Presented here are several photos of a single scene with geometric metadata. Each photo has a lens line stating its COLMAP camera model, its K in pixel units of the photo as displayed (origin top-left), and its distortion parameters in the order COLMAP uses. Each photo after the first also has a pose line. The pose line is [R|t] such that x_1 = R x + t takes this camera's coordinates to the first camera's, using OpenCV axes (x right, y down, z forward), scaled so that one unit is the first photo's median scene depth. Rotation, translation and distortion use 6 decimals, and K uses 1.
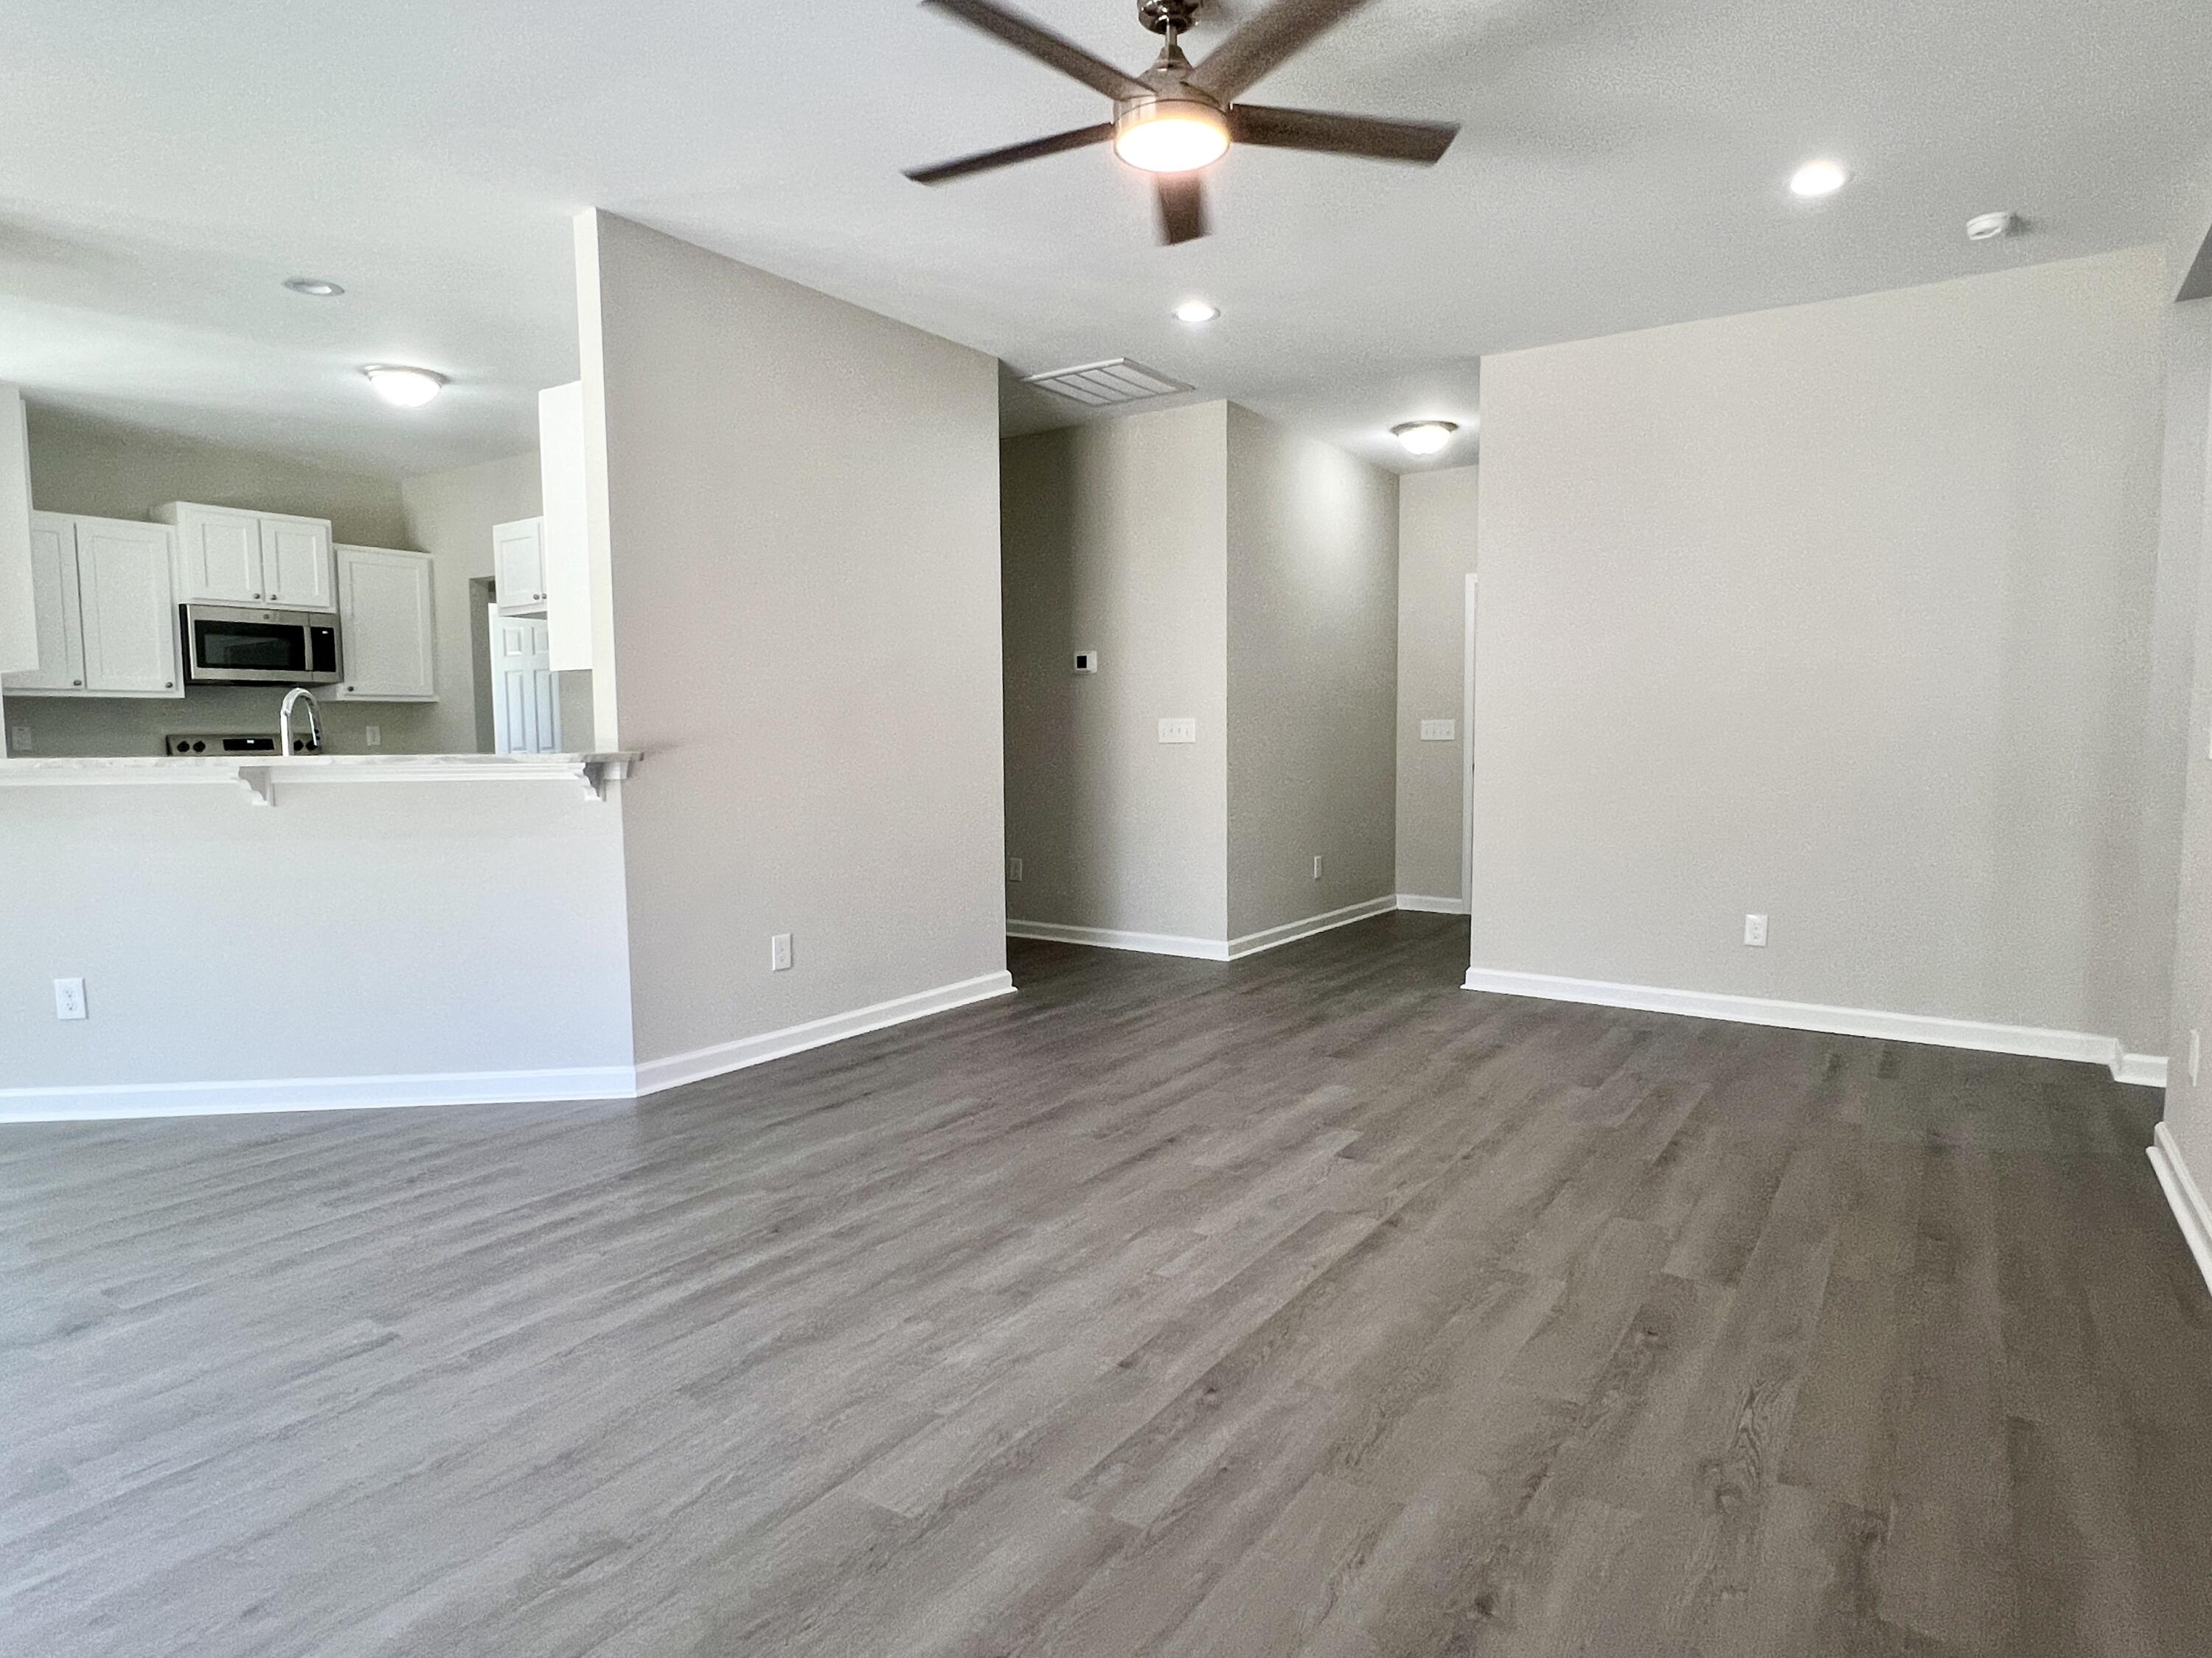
lens RADIAL K [[1262.1, 0, 1106.0], [0, 1262.1, 829.0], [0, 0, 1]] dist [0.000871, 0.000680]
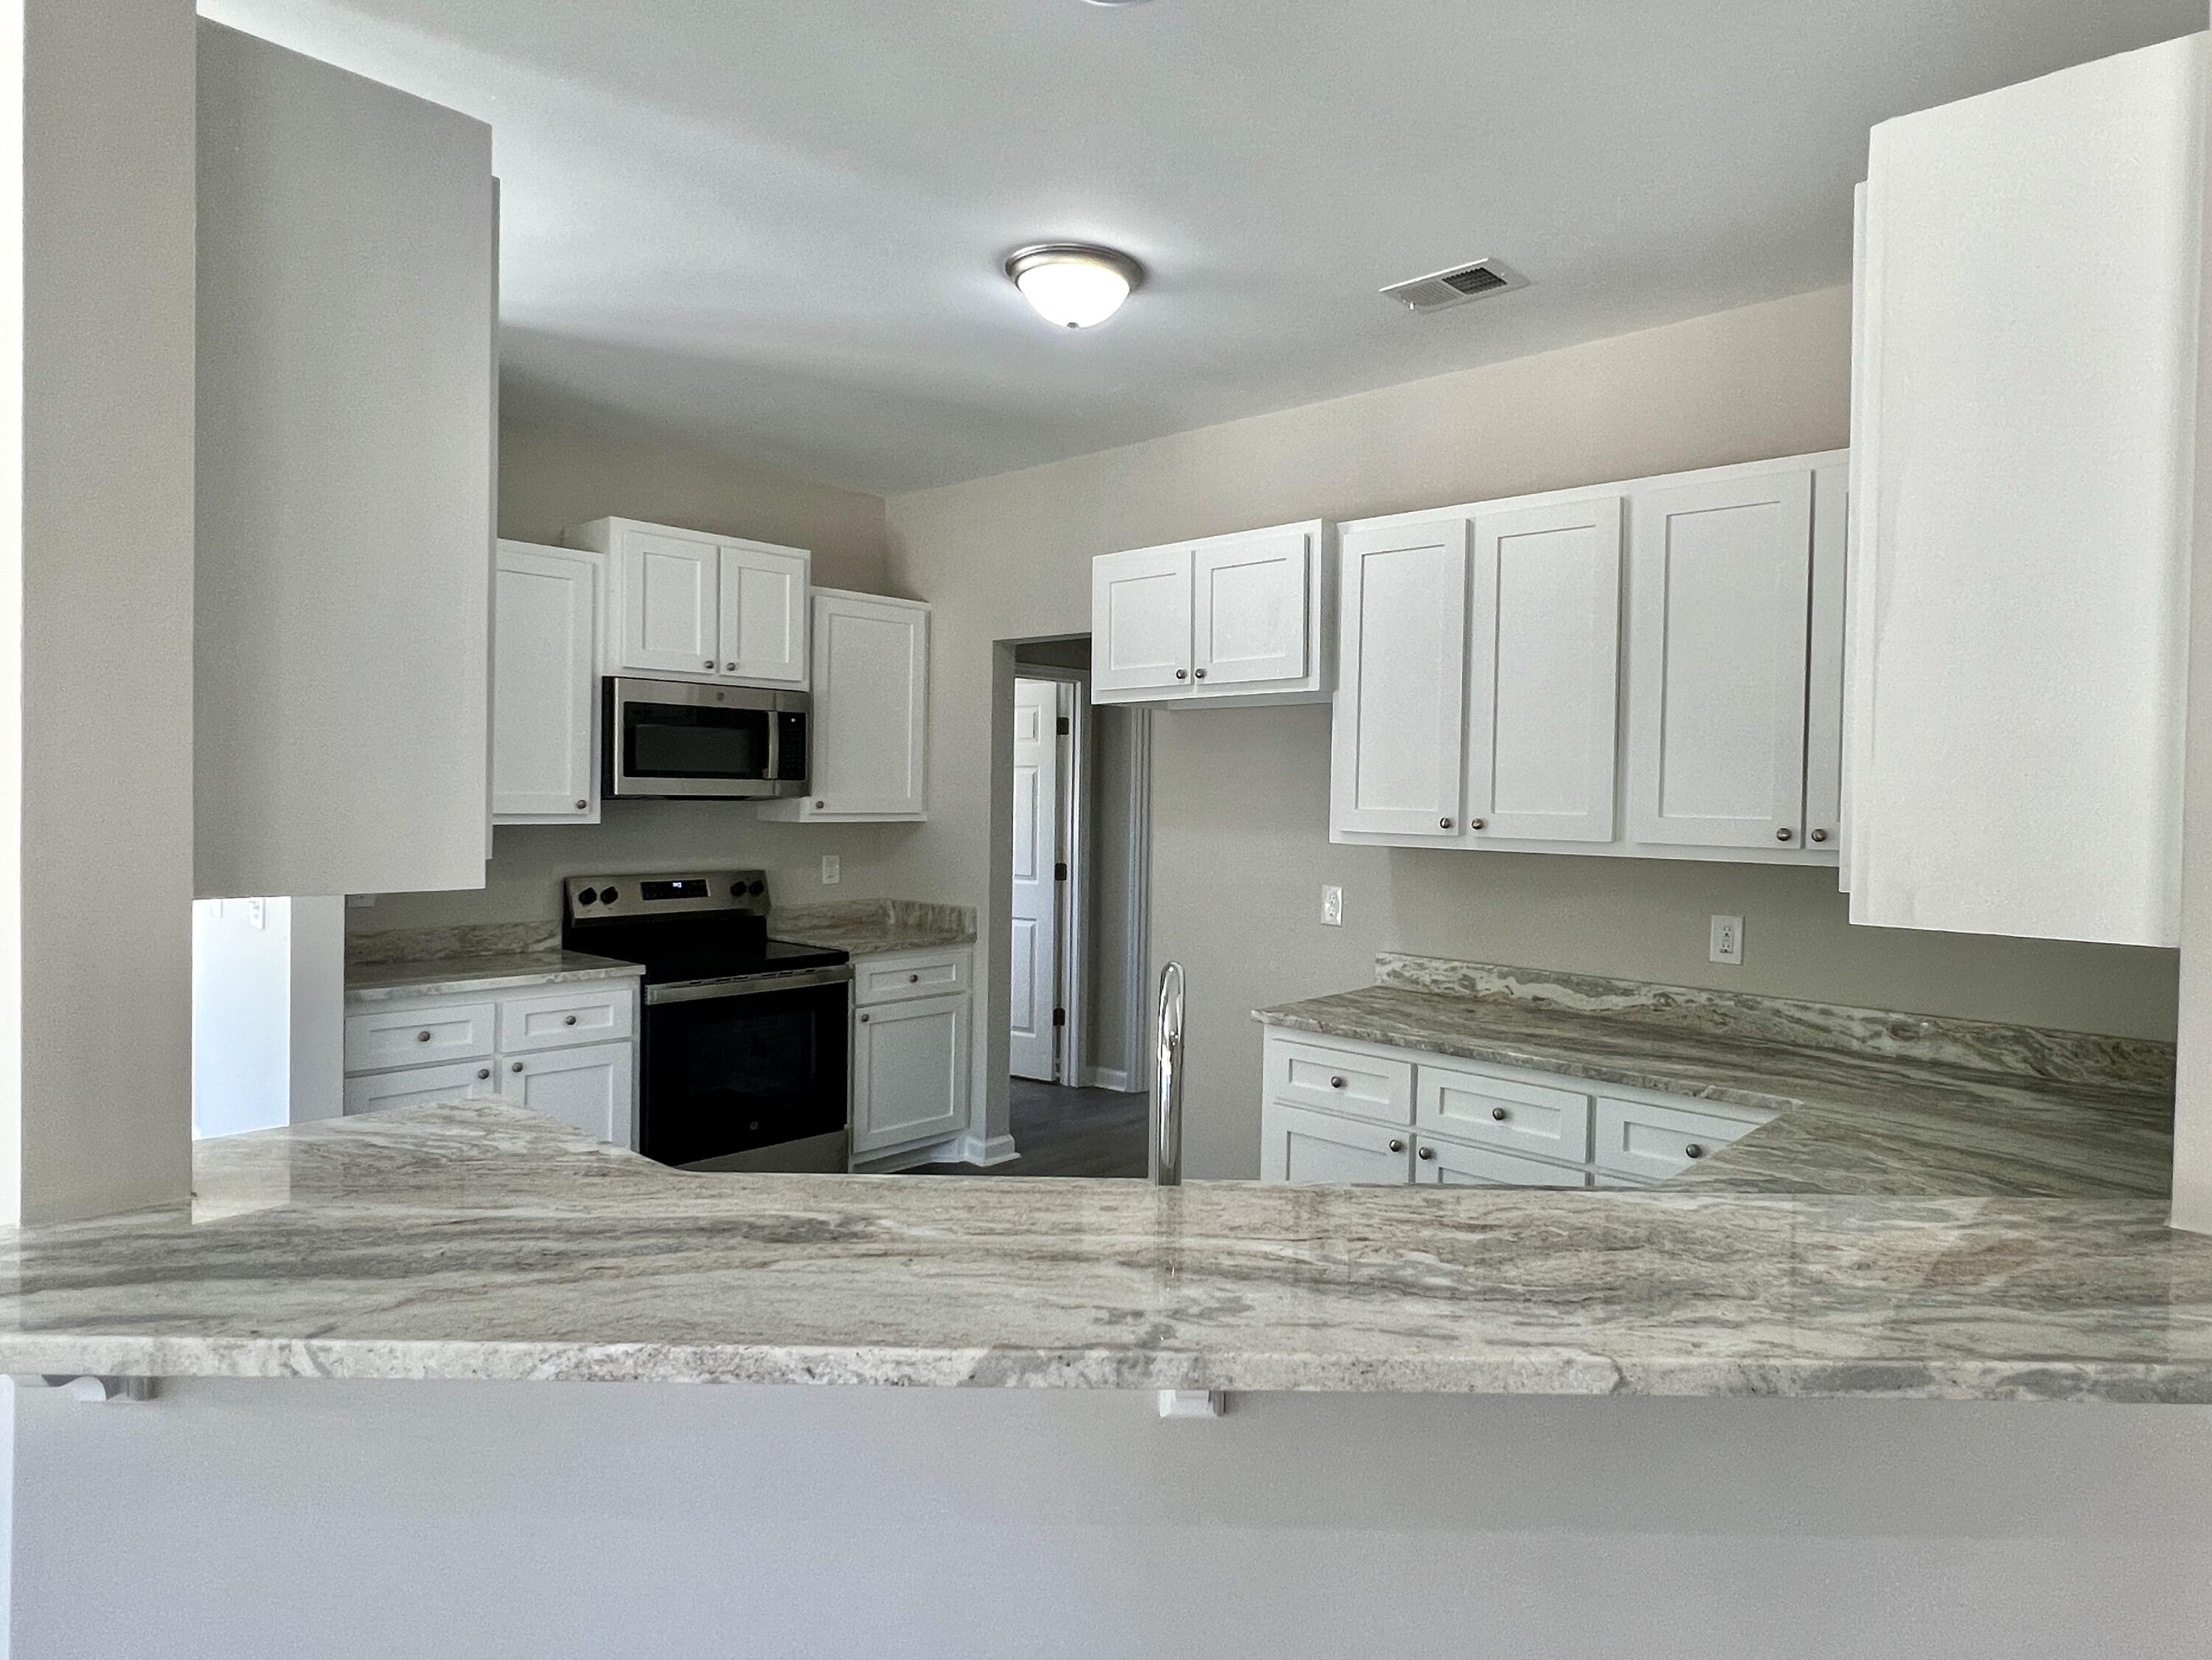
lens RADIAL K [[1289.5, 0, 1191.2], [0, 1289.5, 811.9], [0, 0, 1]] dist [0.005969, 0.000839]
pose [[0.993189, 0.026924, -0.113363, -0.349517], [-0.034009, 0.997556, -0.061038, -0.077326], [0.111443, 0.064478, 0.991677, 0.378161]]
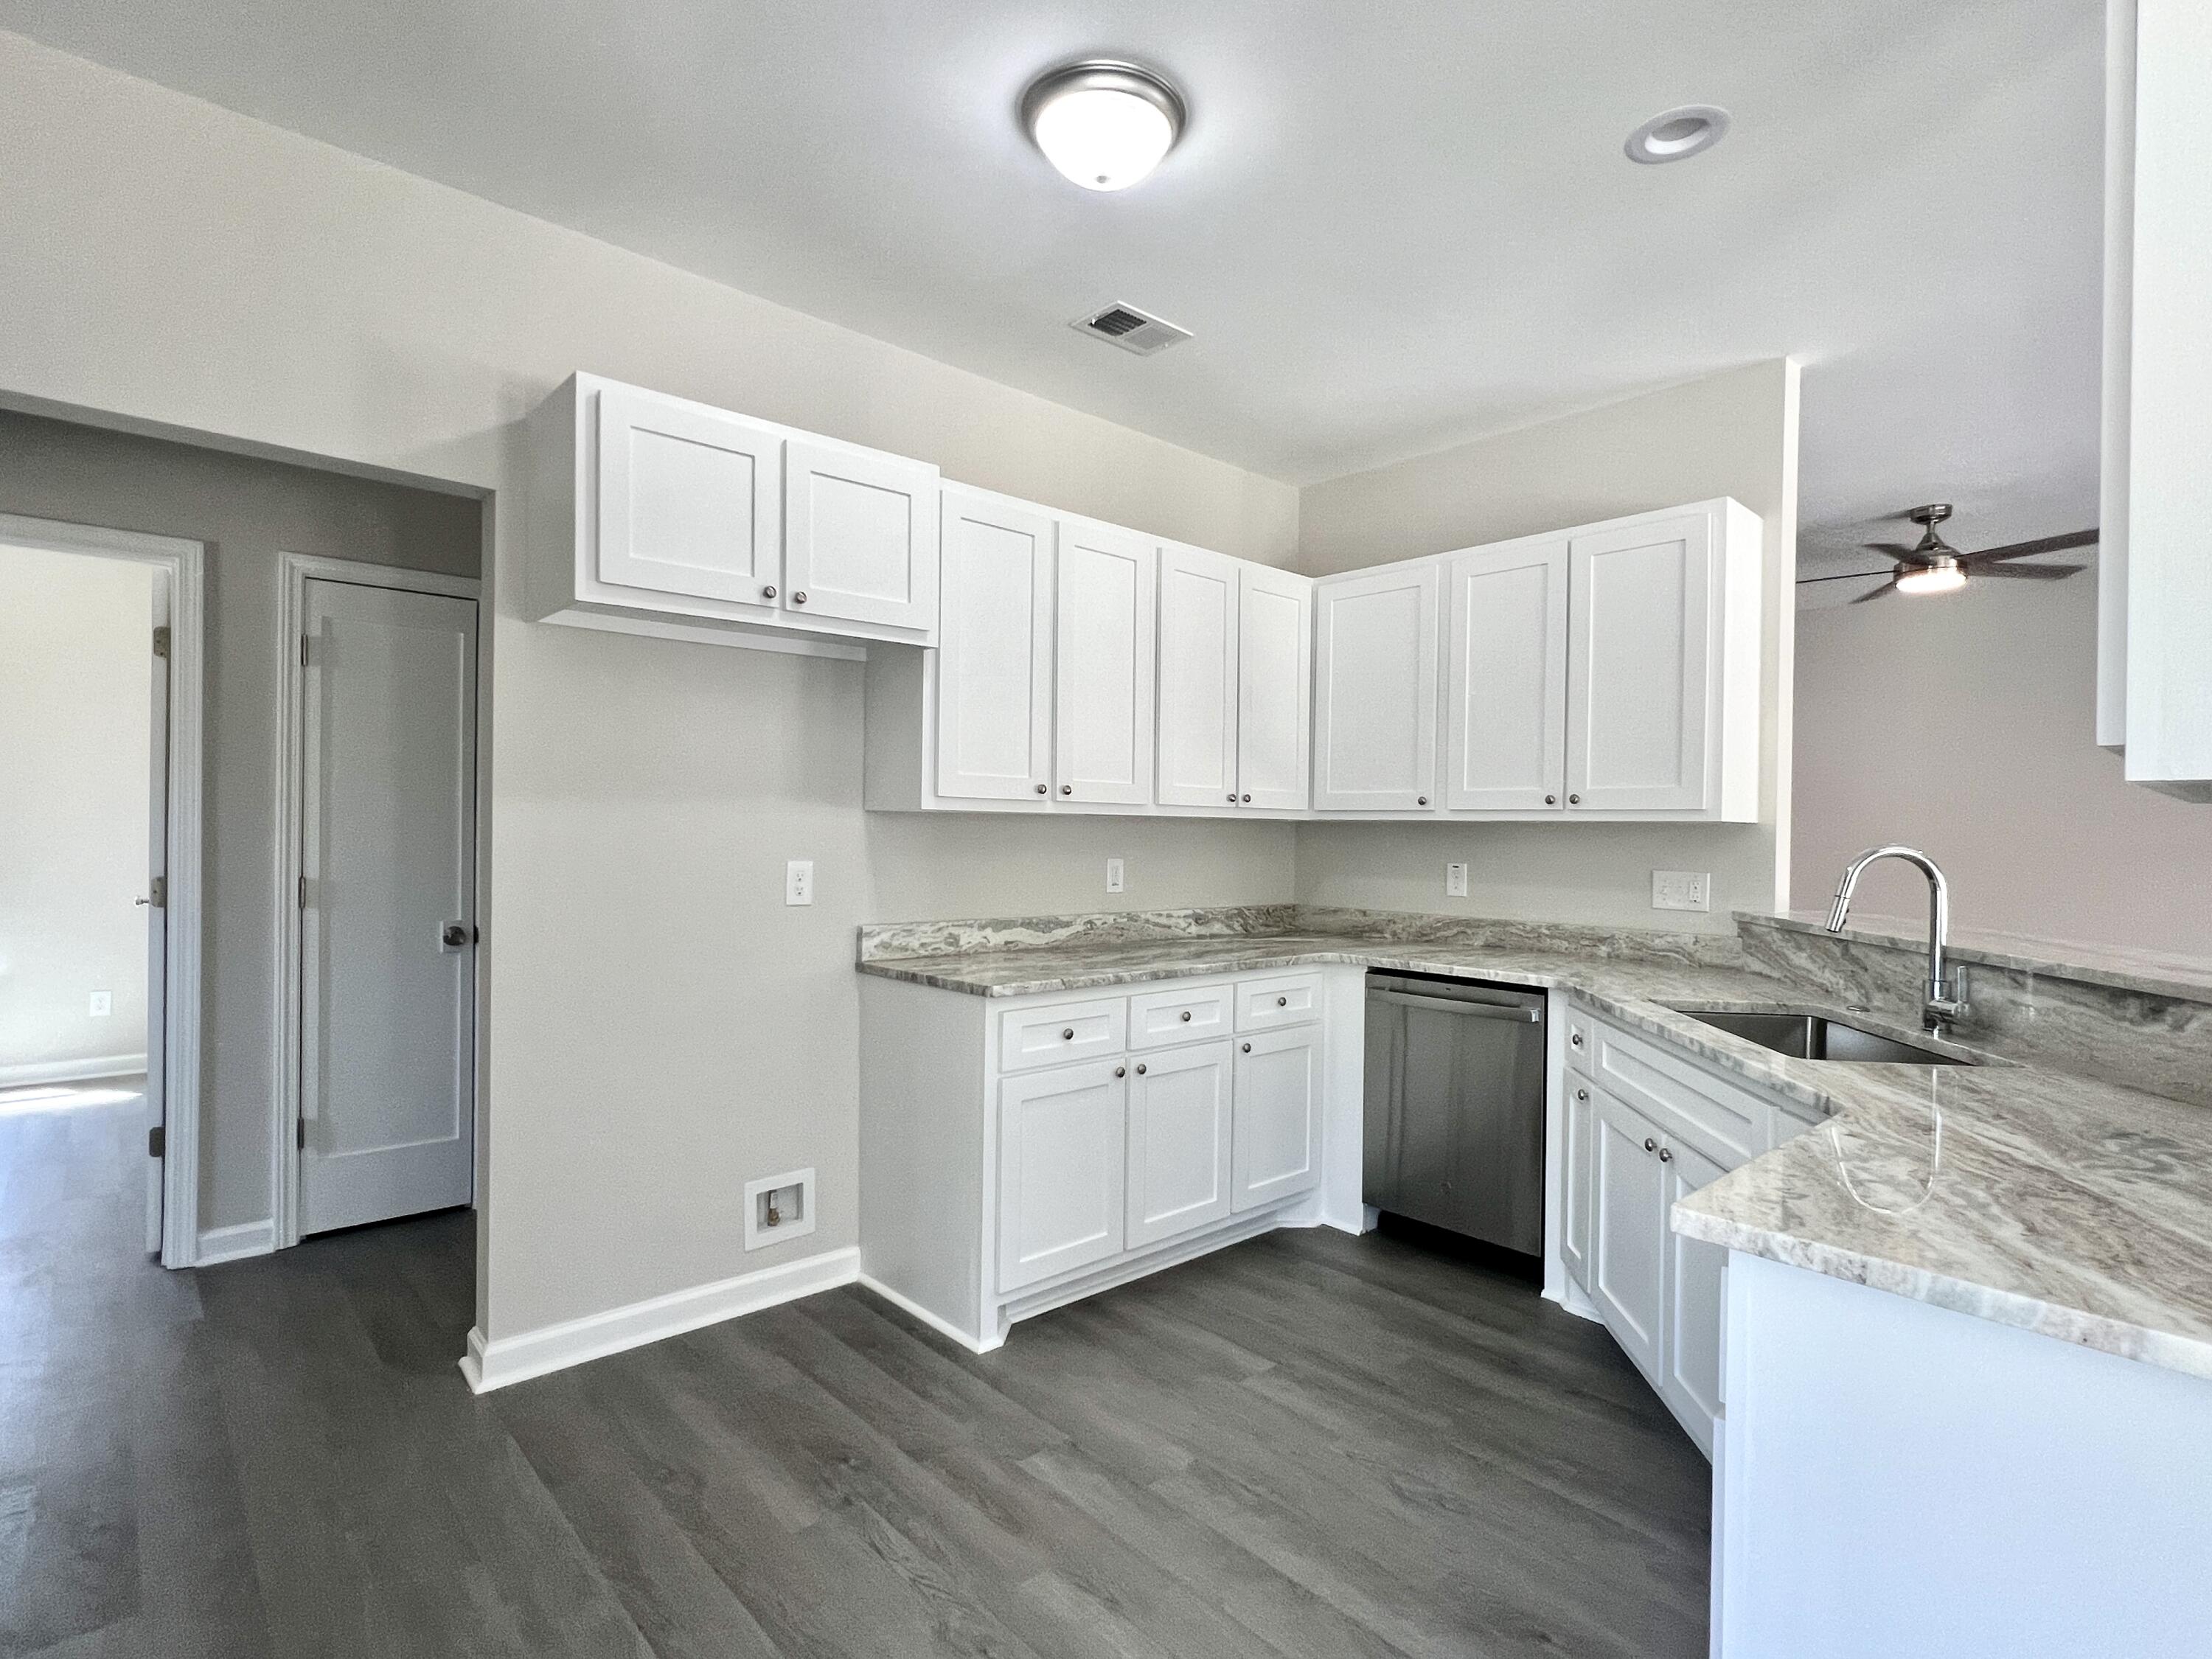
lens RADIAL K [[1105.1, 0, 1106.0], [0, 1105.1, 829.5], [0, 0, 1]] dist [0.000453, 0.000024]
pose [[0.231604, 0.009642, 0.972762, -0.749714], [0.059113, 0.997964, -0.023966, -0.076451], [-0.971013, 0.063053, 0.230562, 0.738279]]
